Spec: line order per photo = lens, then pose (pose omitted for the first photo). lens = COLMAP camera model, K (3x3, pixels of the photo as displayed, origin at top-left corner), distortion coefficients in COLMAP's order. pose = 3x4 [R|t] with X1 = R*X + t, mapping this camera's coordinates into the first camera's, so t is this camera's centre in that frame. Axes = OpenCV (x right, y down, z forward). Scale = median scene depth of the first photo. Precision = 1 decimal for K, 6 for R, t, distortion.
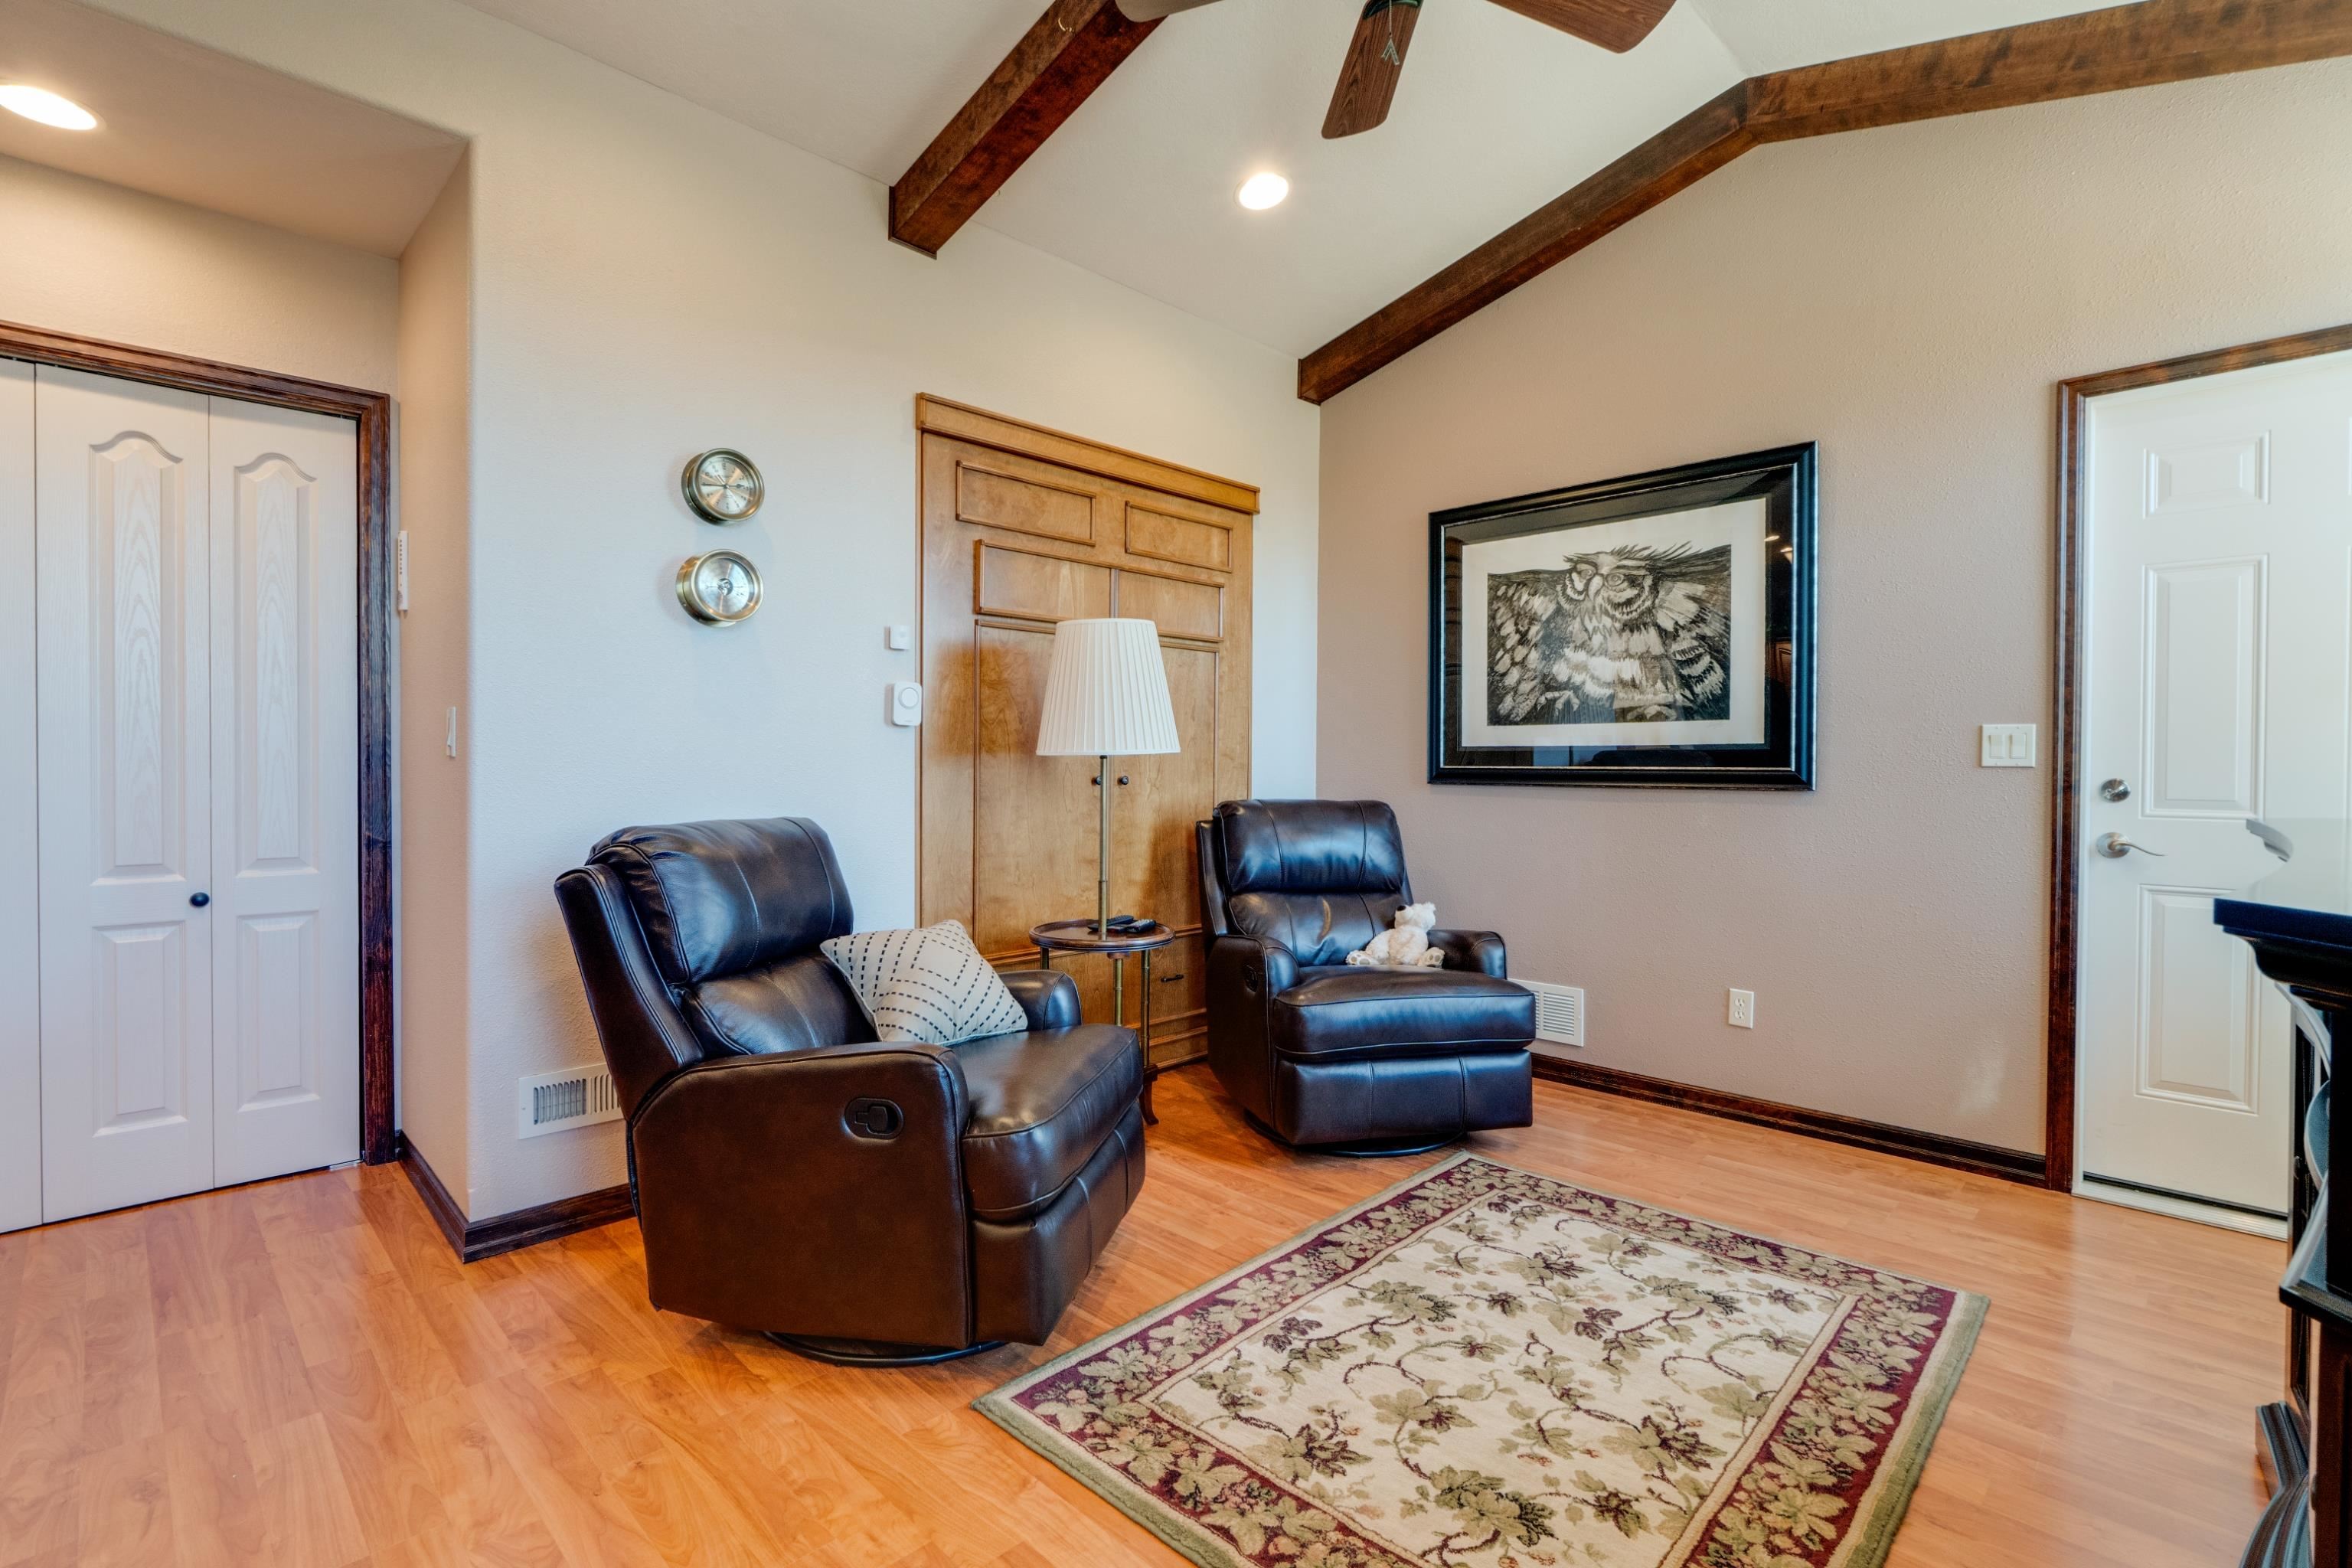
lens RADIAL K [[1029.6, 0, 1181.2], [0, 1029.6, 777.1], [0, 0, 1]] dist [0.002569, 0.000781]
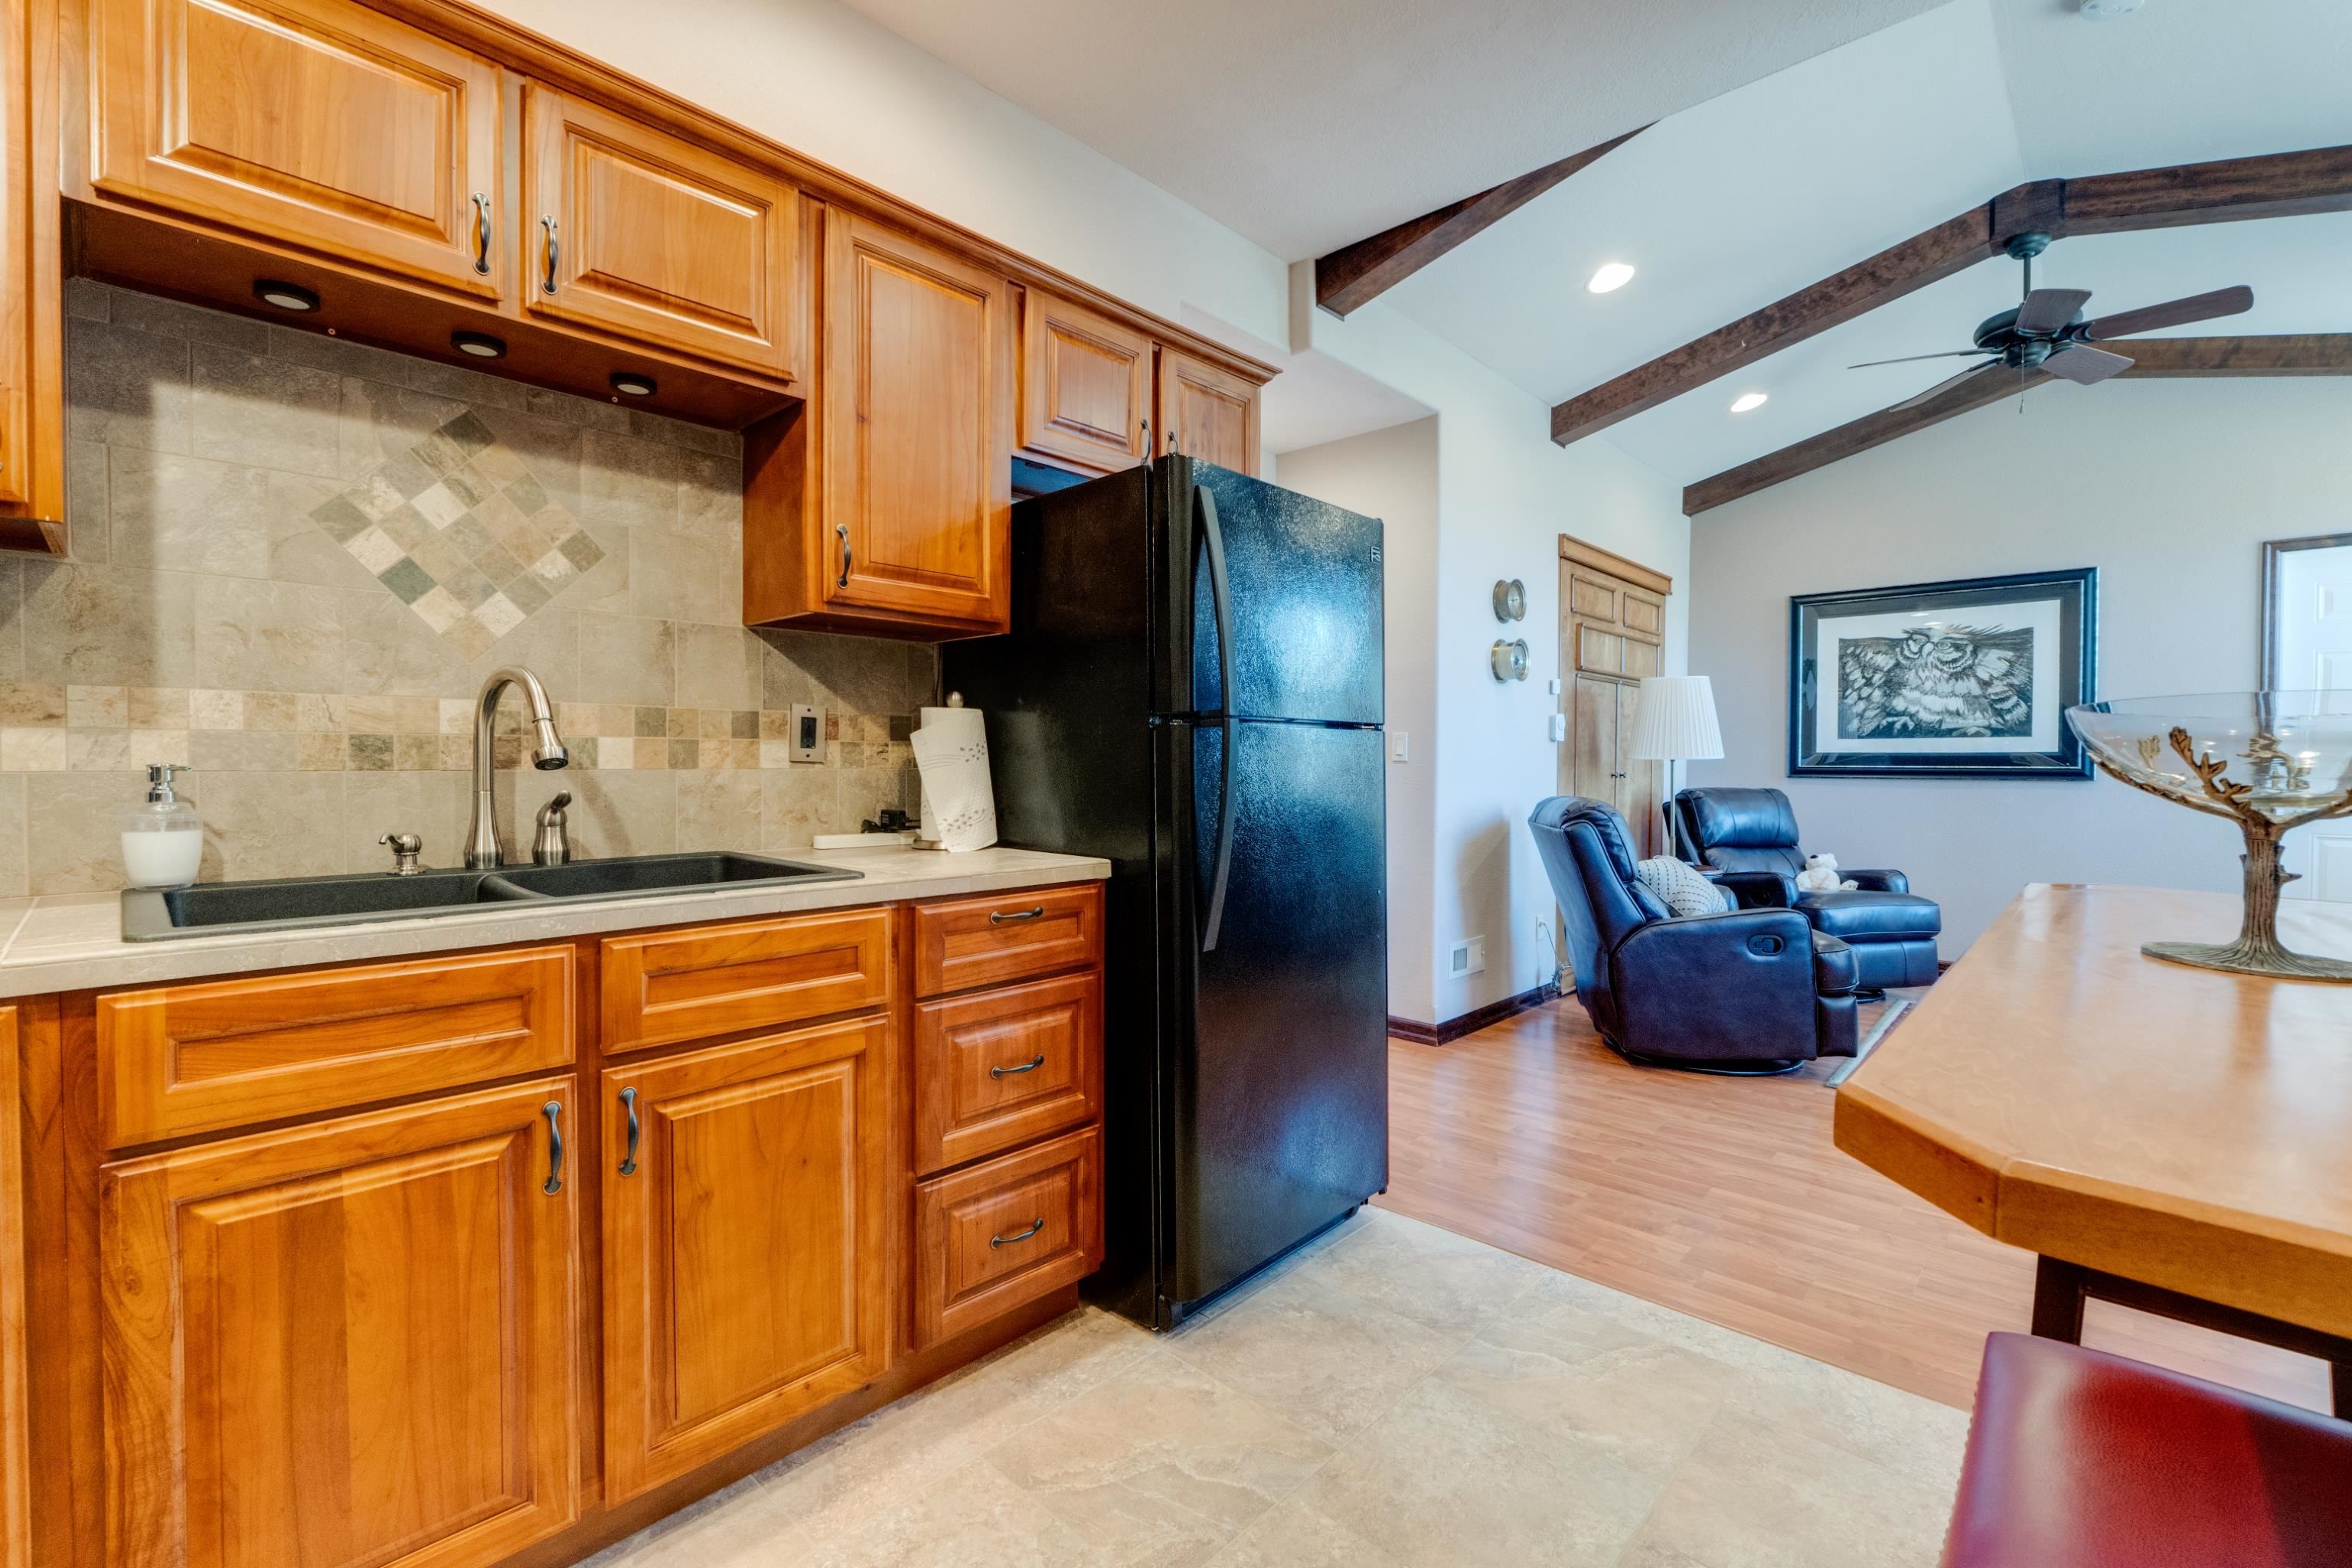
lens RADIAL K [[1029.6, 0, 1104.2], [0, 1029.6, 783.4], [0, 0, 1]] dist [0.002569, 0.000781]
pose [[0.999054, -0.001730, 0.043452, -0.934615], [0.001391, 0.999968, 0.007837, 0.002155], [-0.043464, -0.007770, 0.999025, -0.517343]]
